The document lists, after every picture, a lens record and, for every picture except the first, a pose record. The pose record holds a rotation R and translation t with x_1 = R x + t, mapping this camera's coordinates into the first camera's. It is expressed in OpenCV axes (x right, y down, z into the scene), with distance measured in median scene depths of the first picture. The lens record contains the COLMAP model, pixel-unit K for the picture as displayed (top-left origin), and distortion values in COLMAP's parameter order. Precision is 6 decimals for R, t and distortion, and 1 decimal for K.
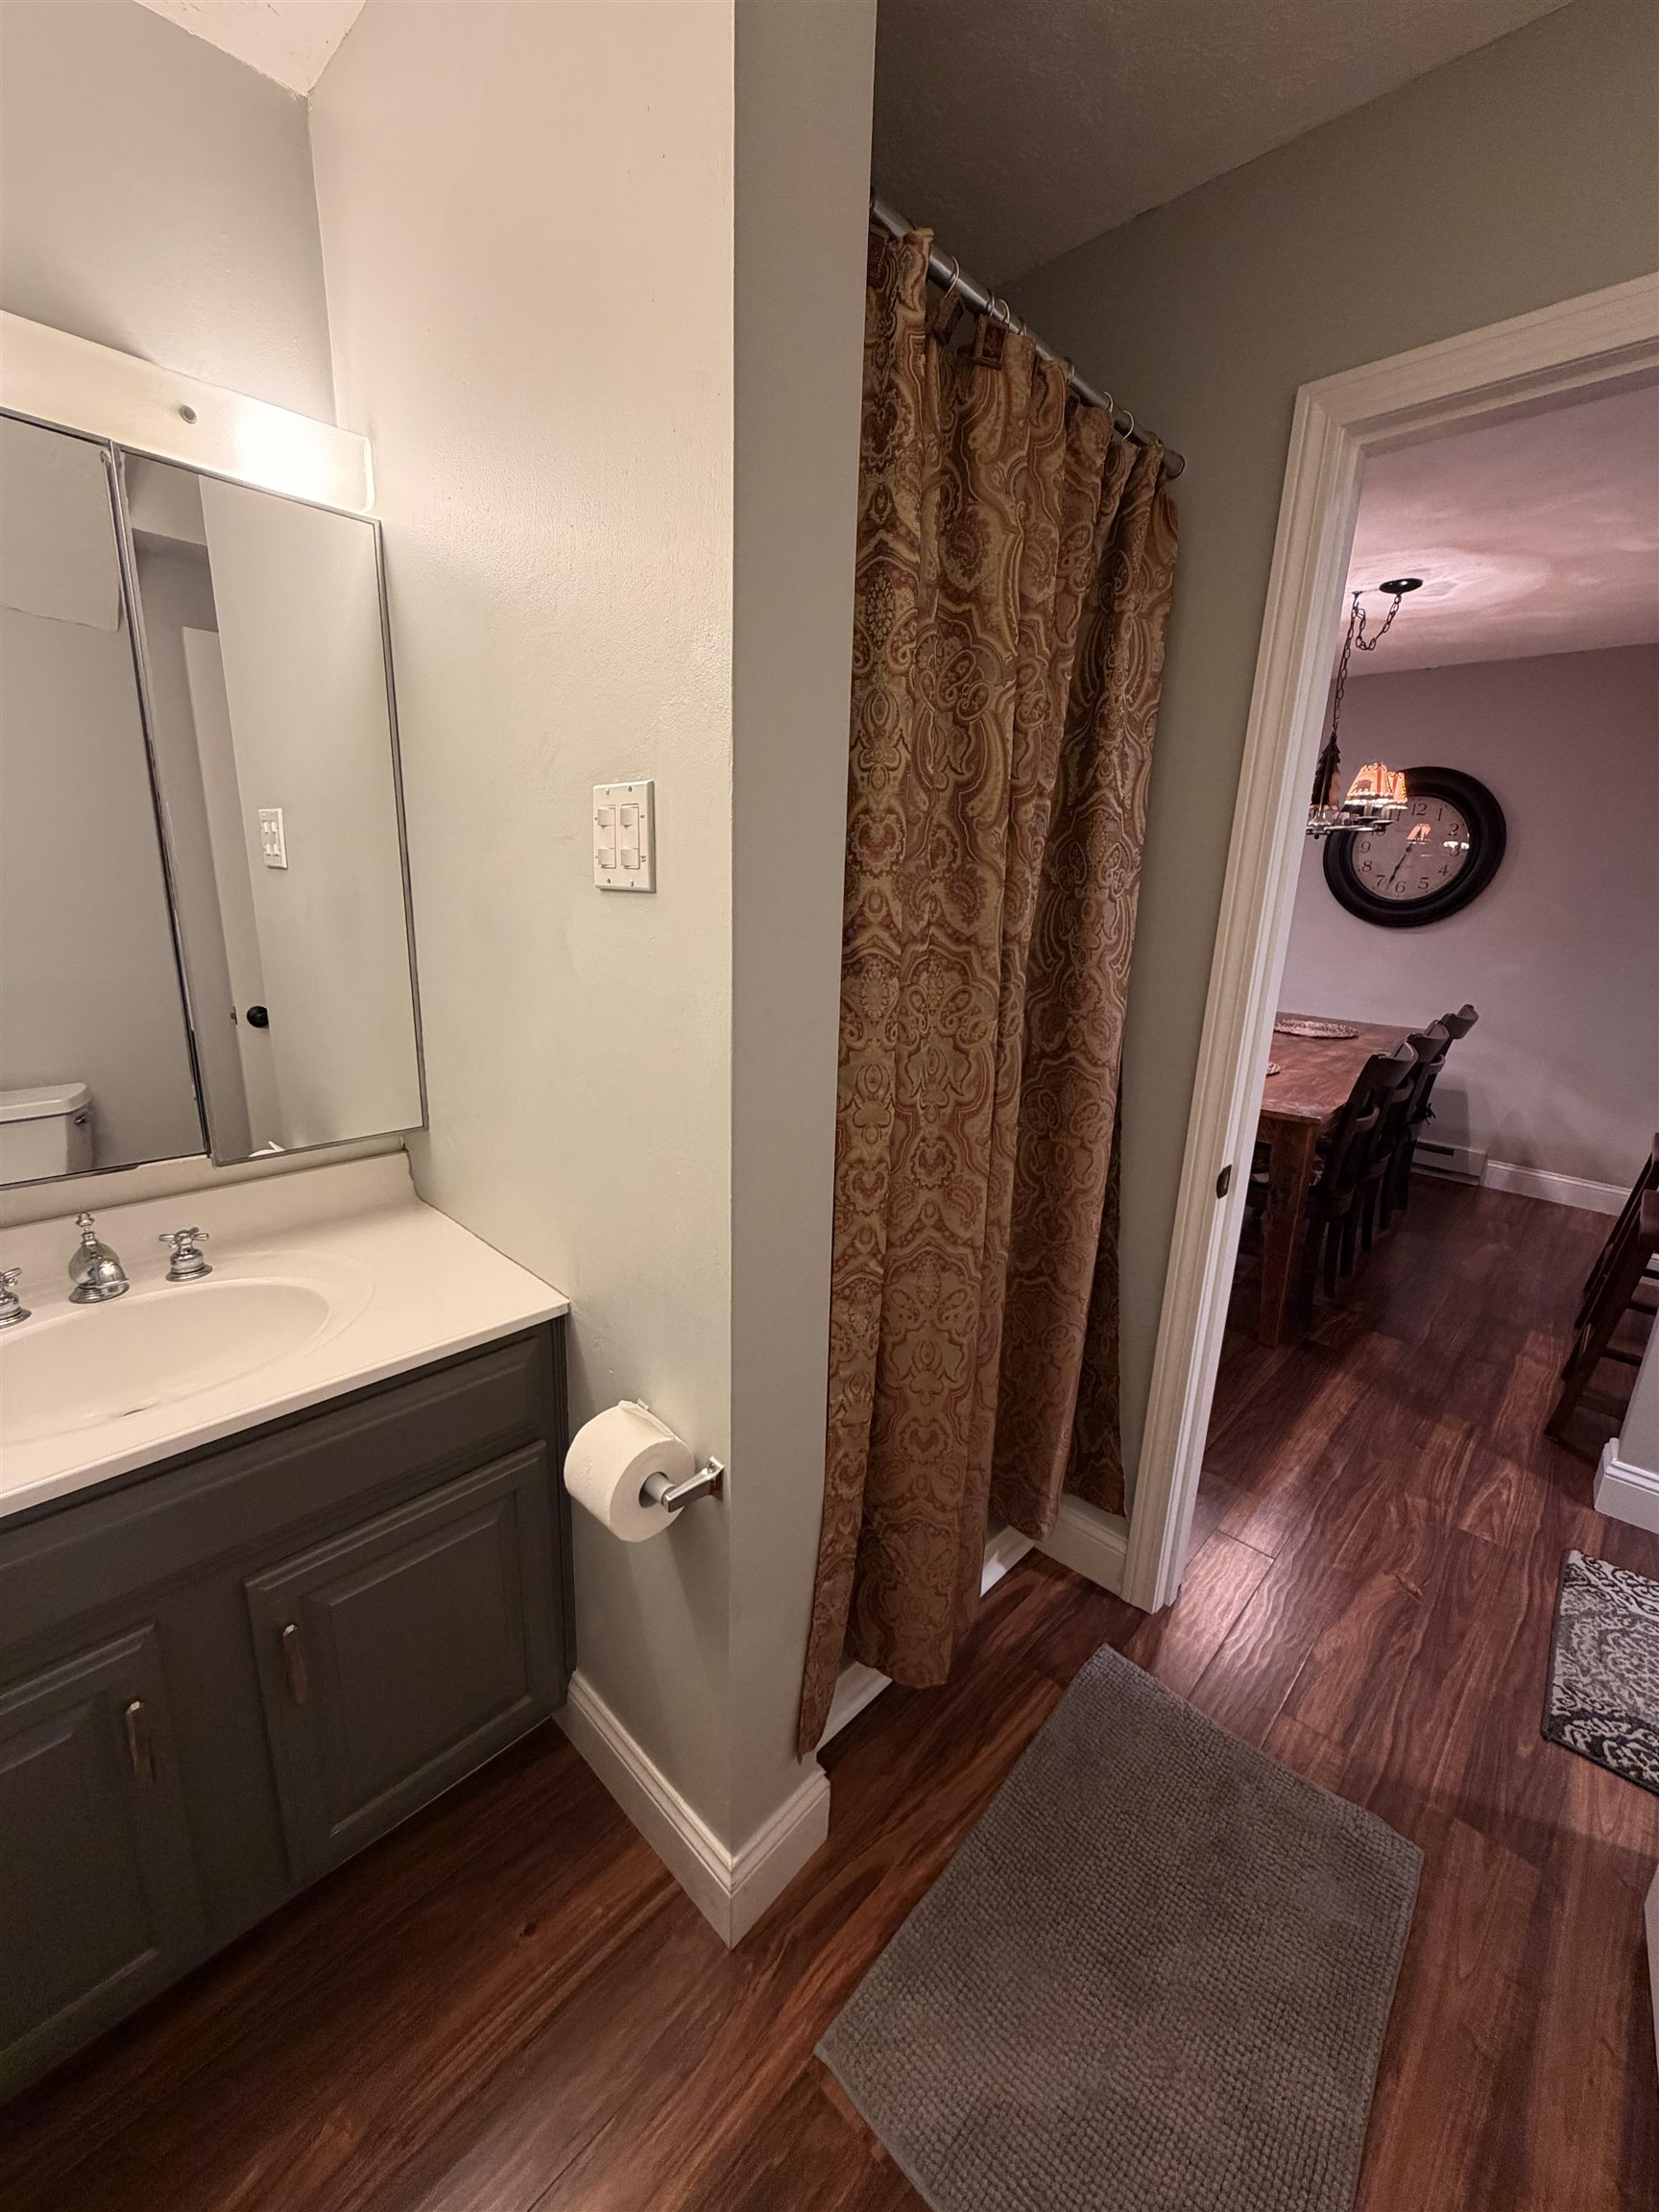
lens RADIAL K [[883.8, 0, 828.3], [0, 883.8, 1112.2], [0, 0, 1]] dist [-0.001156, 0.000222]
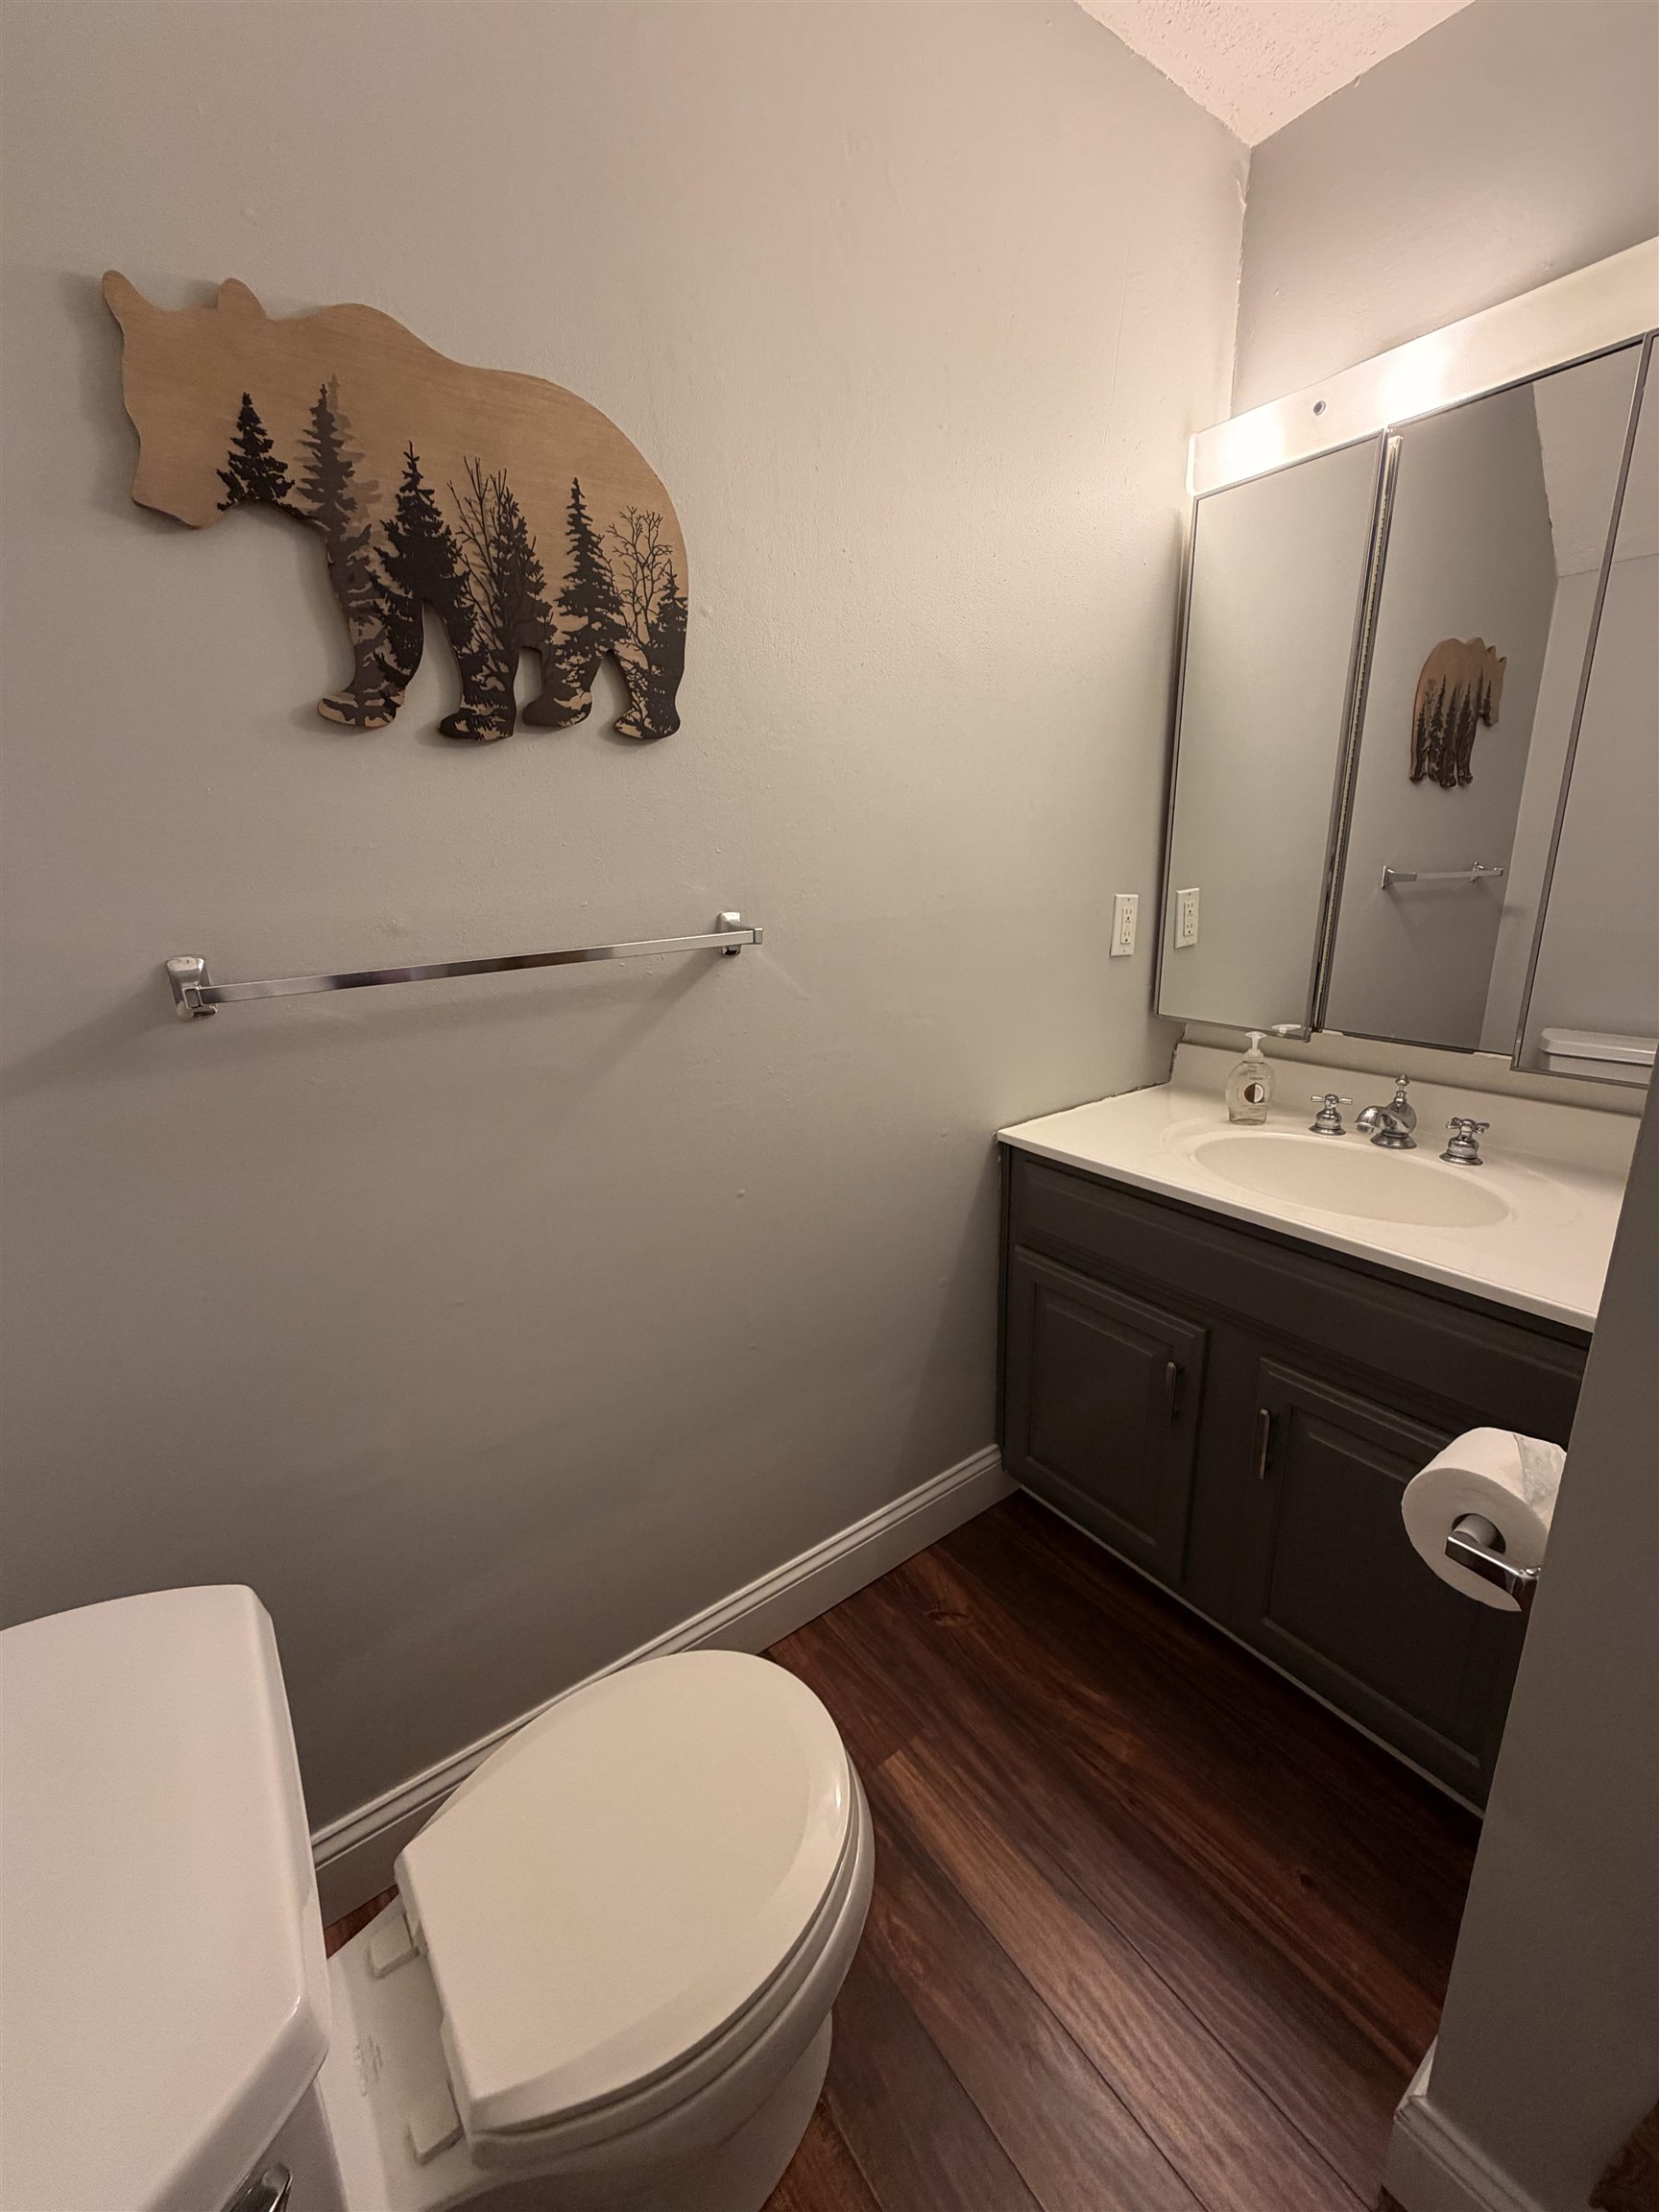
lens RADIAL K [[883.8, 0, 827.5], [0, 883.8, 1097.0], [0, 0, 1]] dist [-0.001156, 0.000222]
pose [[-0.178652, 0.237559, -0.954803, 0.458127], [-0.228856, 0.933766, 0.275146, -0.009688], [0.956927, 0.267668, -0.112453, 0.379250]]
